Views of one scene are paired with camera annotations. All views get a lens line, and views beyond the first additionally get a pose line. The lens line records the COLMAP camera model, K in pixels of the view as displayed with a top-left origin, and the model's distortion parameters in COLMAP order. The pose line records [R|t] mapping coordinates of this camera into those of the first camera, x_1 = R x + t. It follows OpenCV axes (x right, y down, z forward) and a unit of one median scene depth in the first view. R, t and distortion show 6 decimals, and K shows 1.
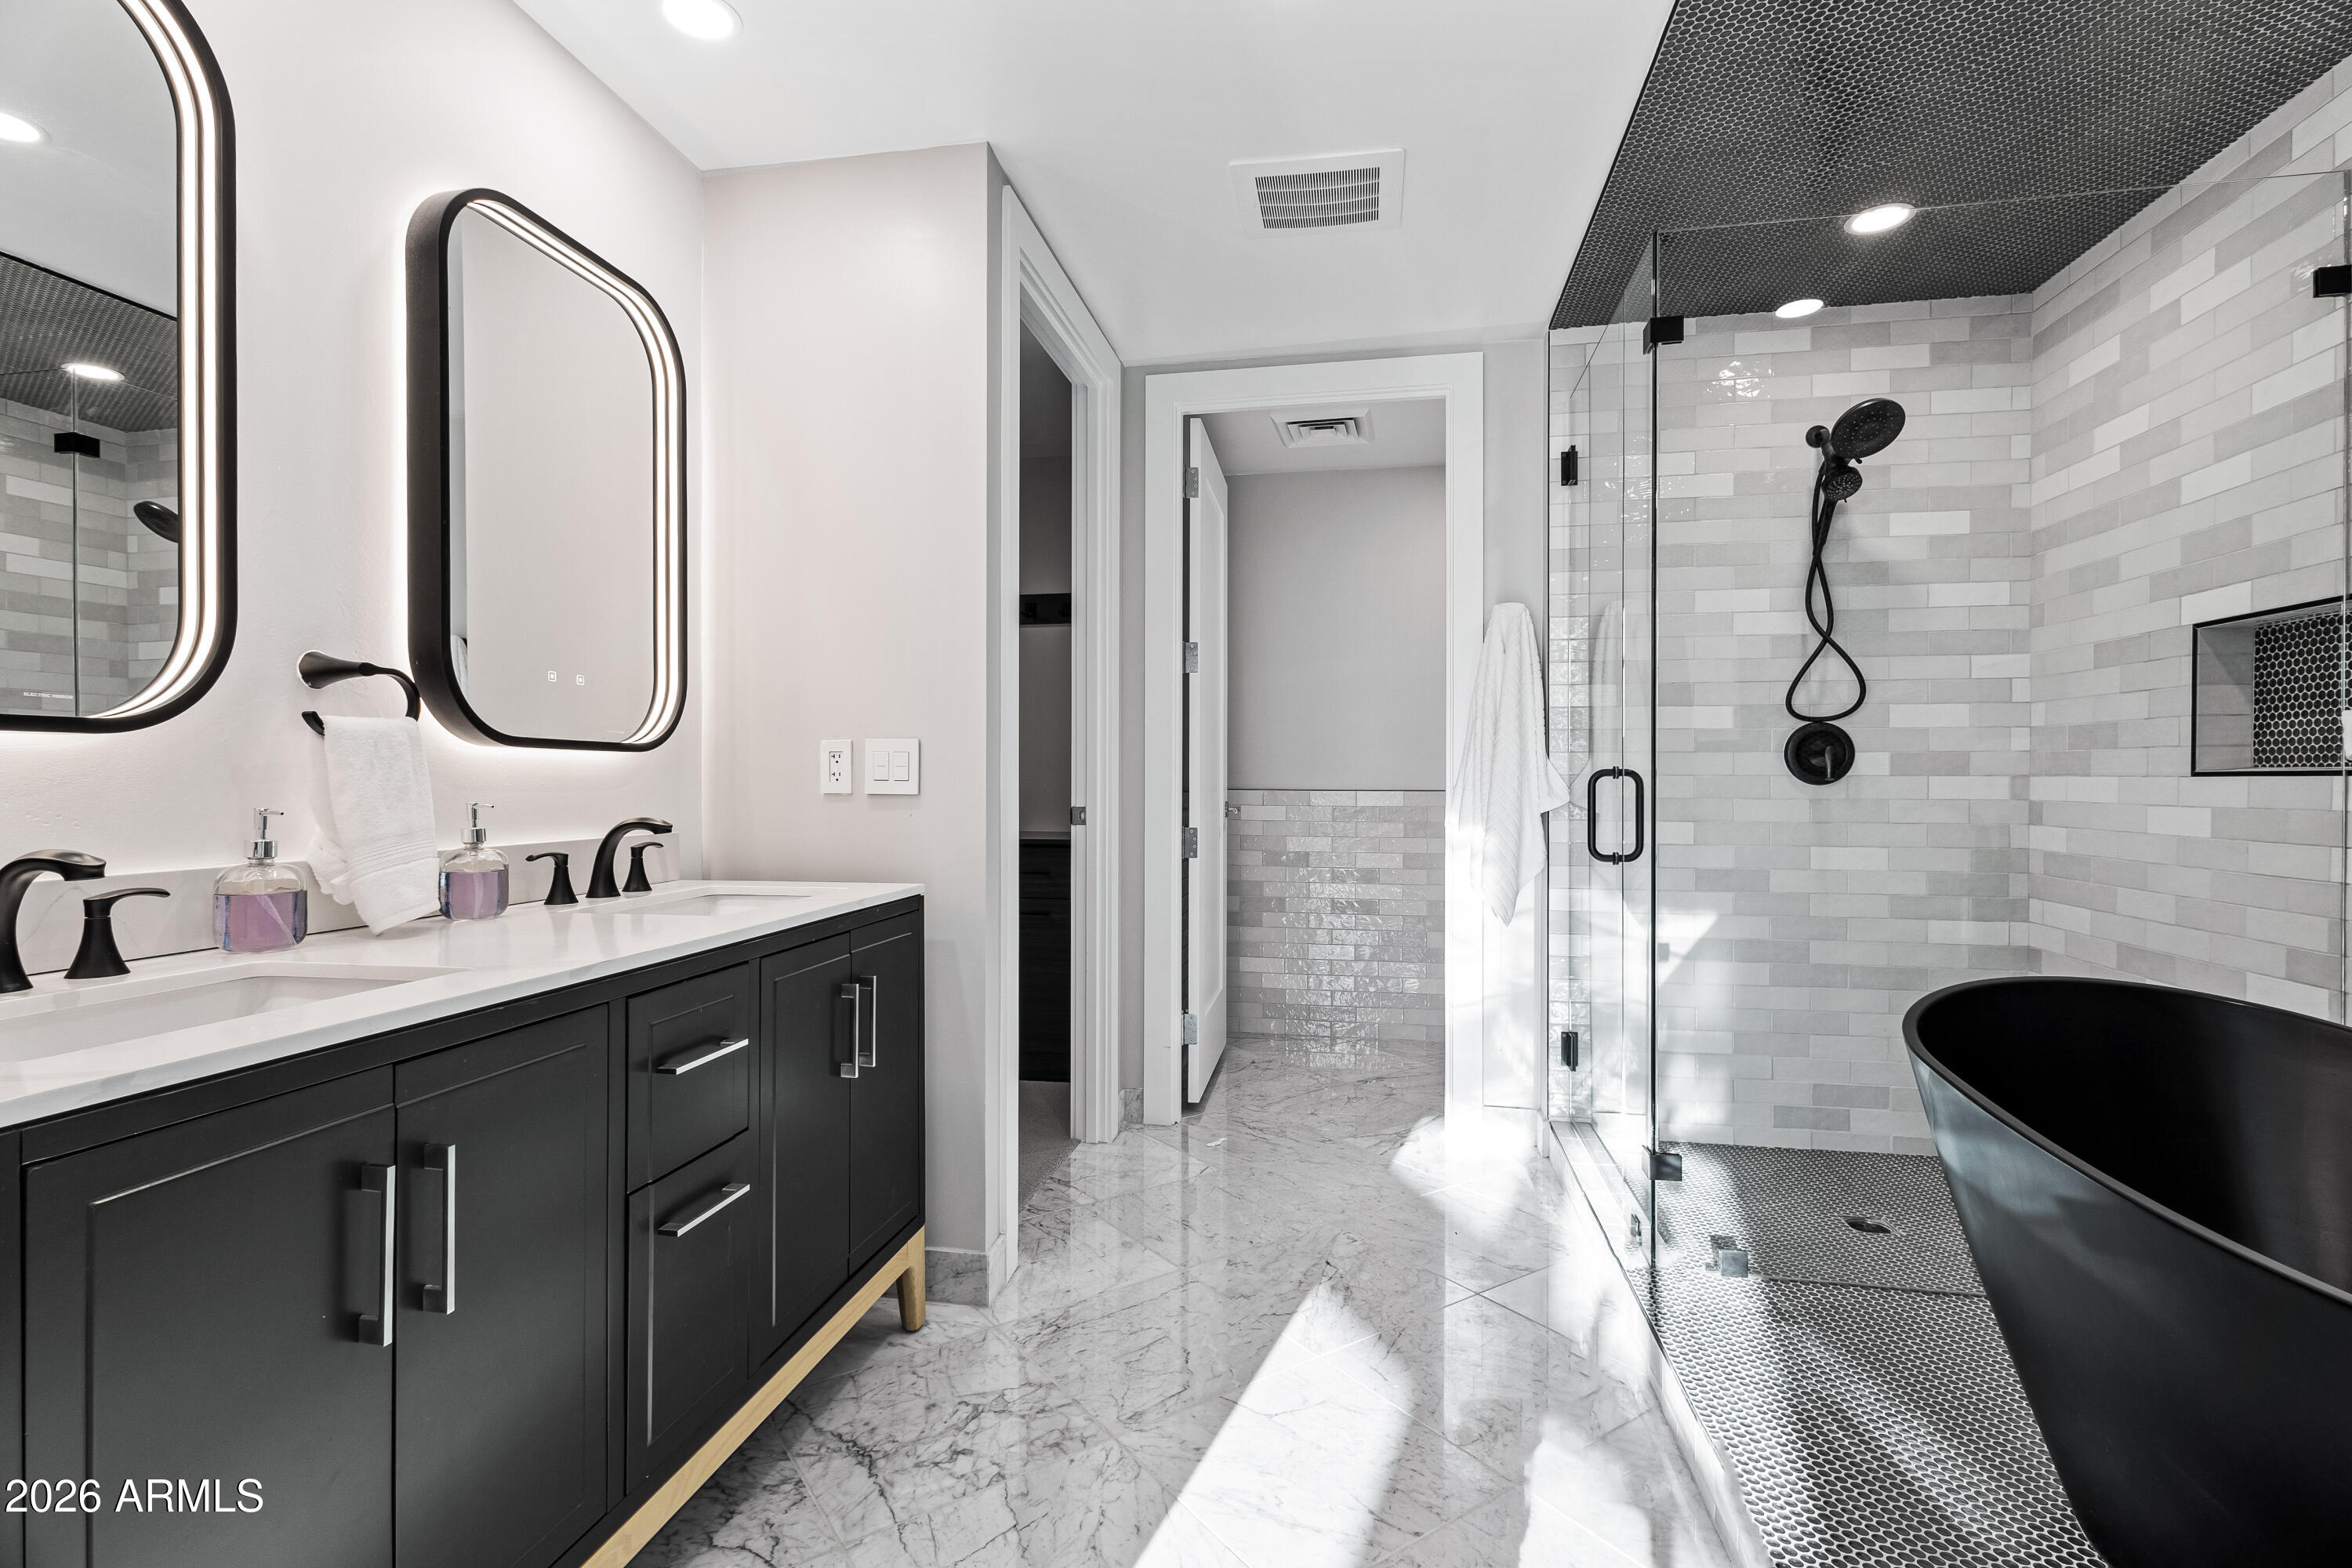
lens RADIAL K [[1133.5, 0, 1176.5], [0, 1133.5, 776.9], [0, 0, 1]] dist [0.013930, -0.000035]
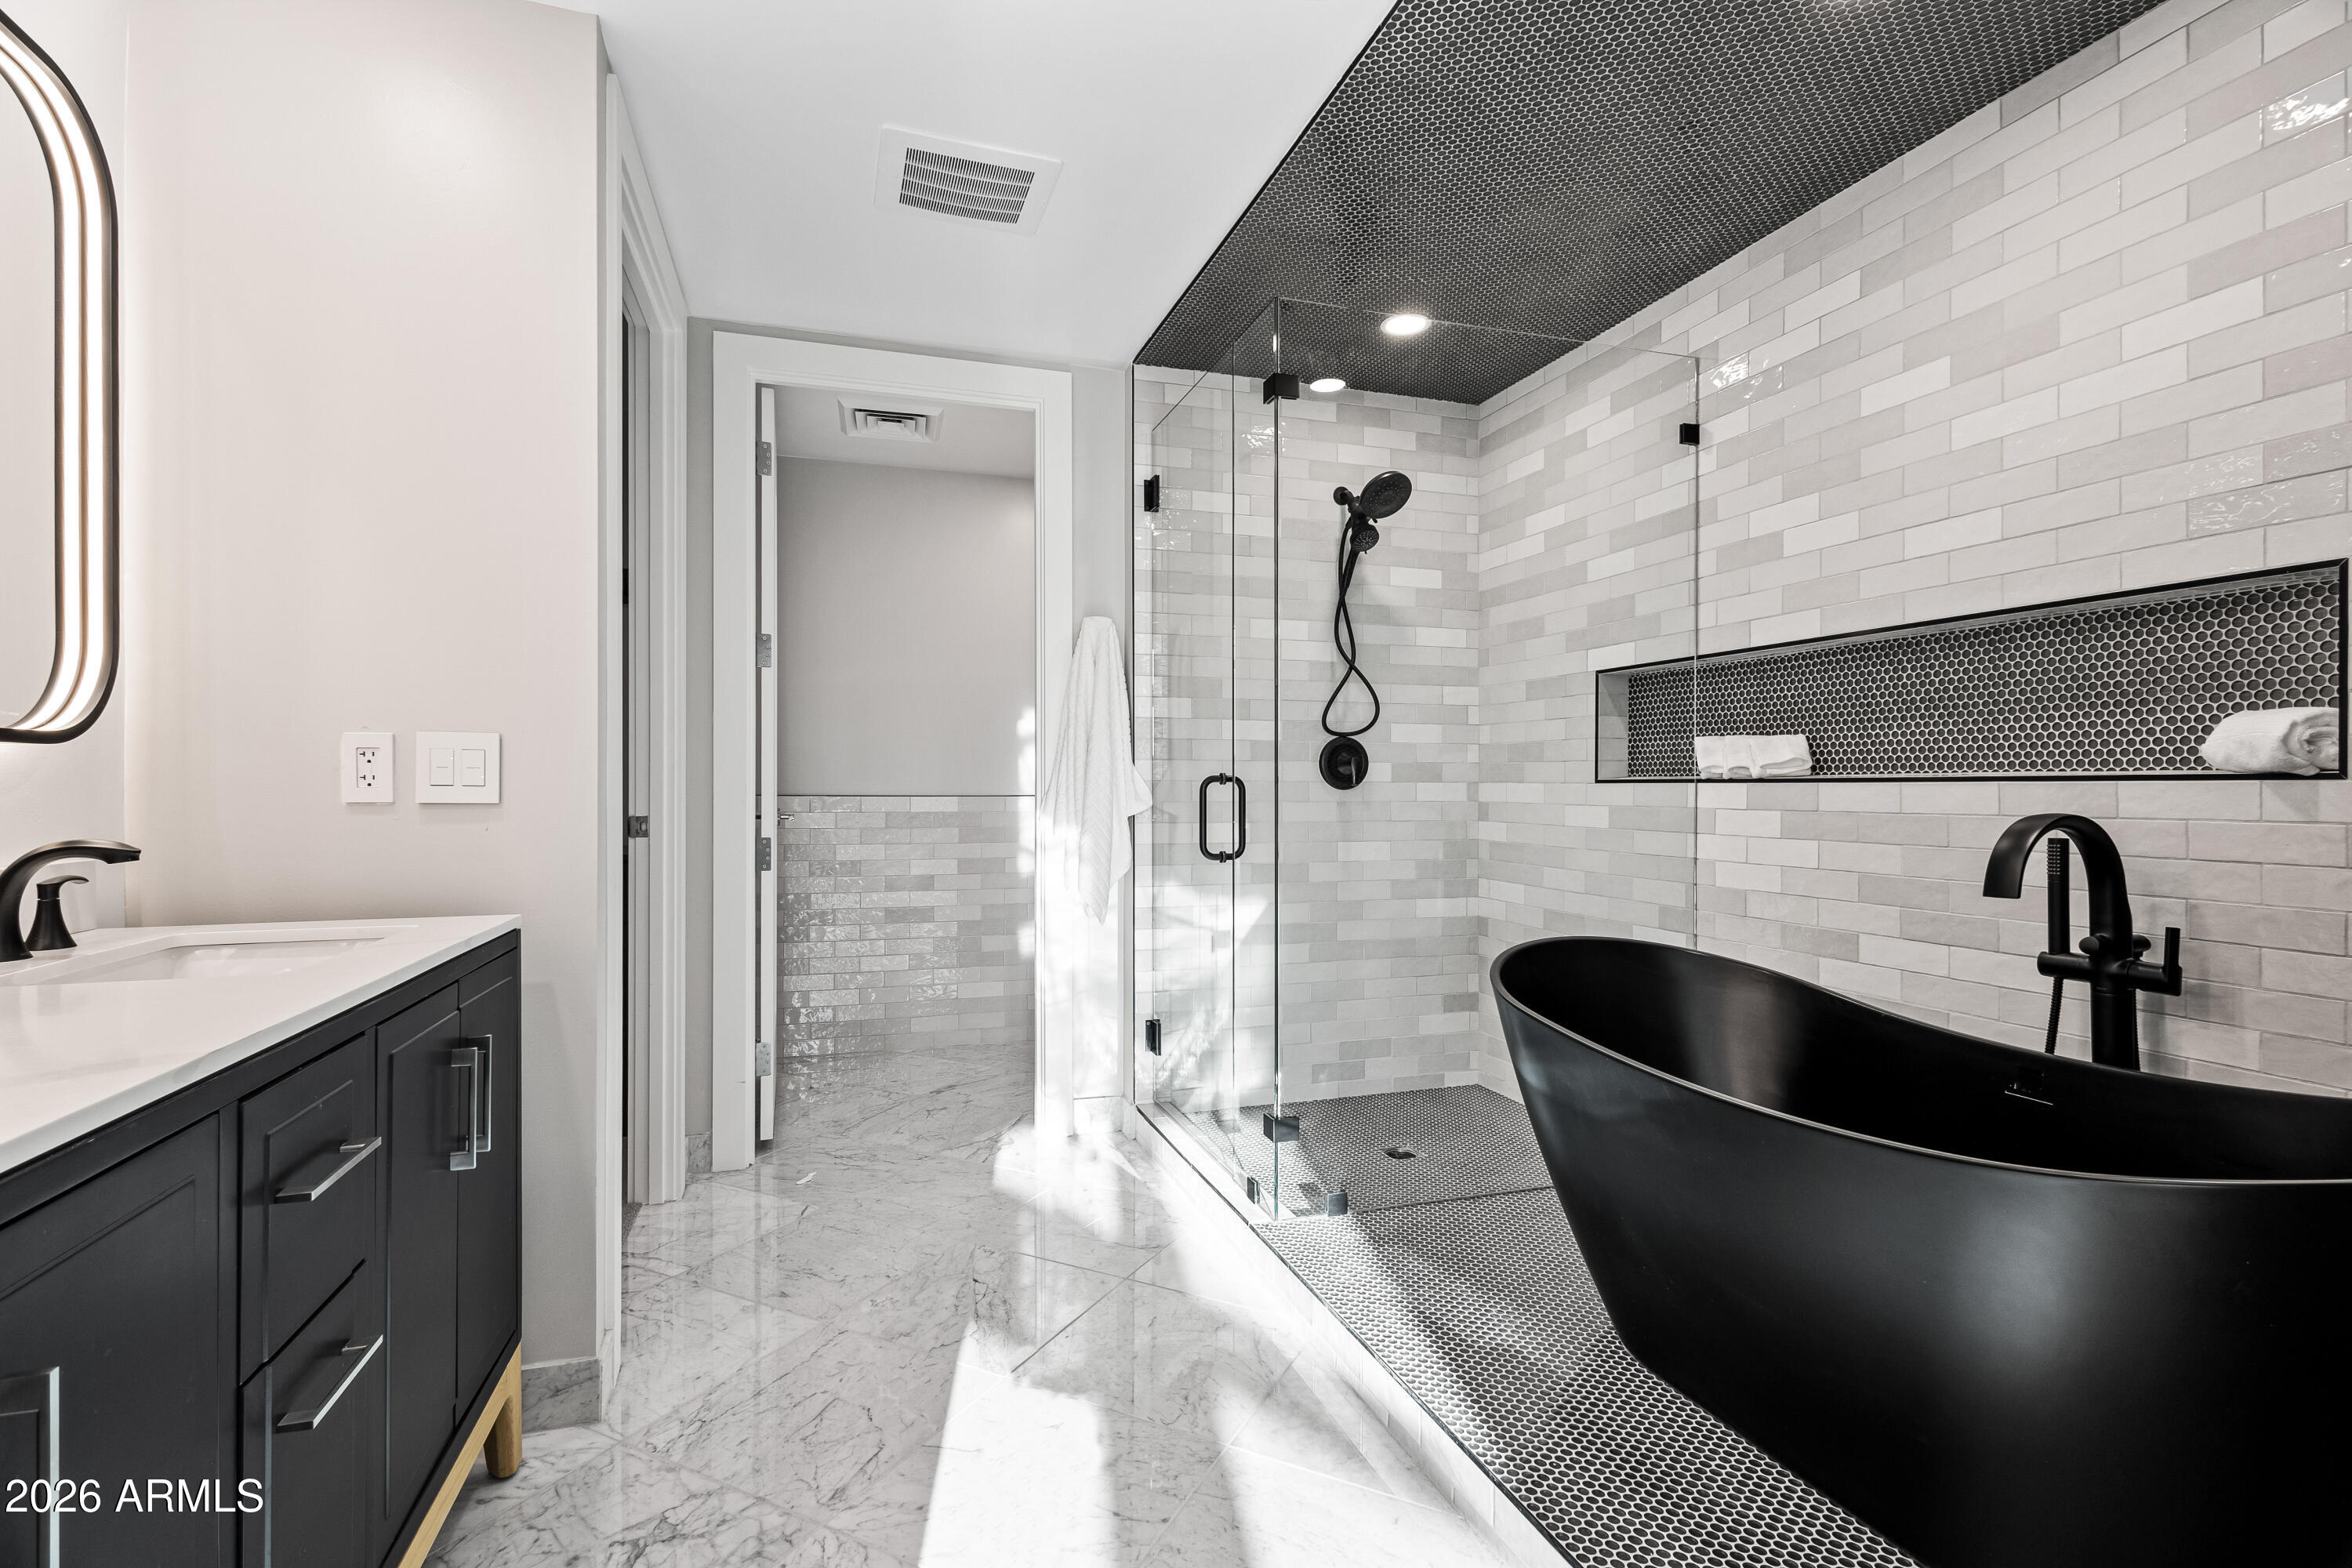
lens RADIAL K [[1116.4, 0, 1208.3], [0, 1116.4, 781.3], [0, 0, 1]] dist [0.016146, -0.000604]
pose [[0.877952, 0.002328, 0.478743, -0.123124], [-0.001870, 0.999997, -0.001433, 0.000215], [-0.478745, 0.000362, 0.877954, 0.048543]]
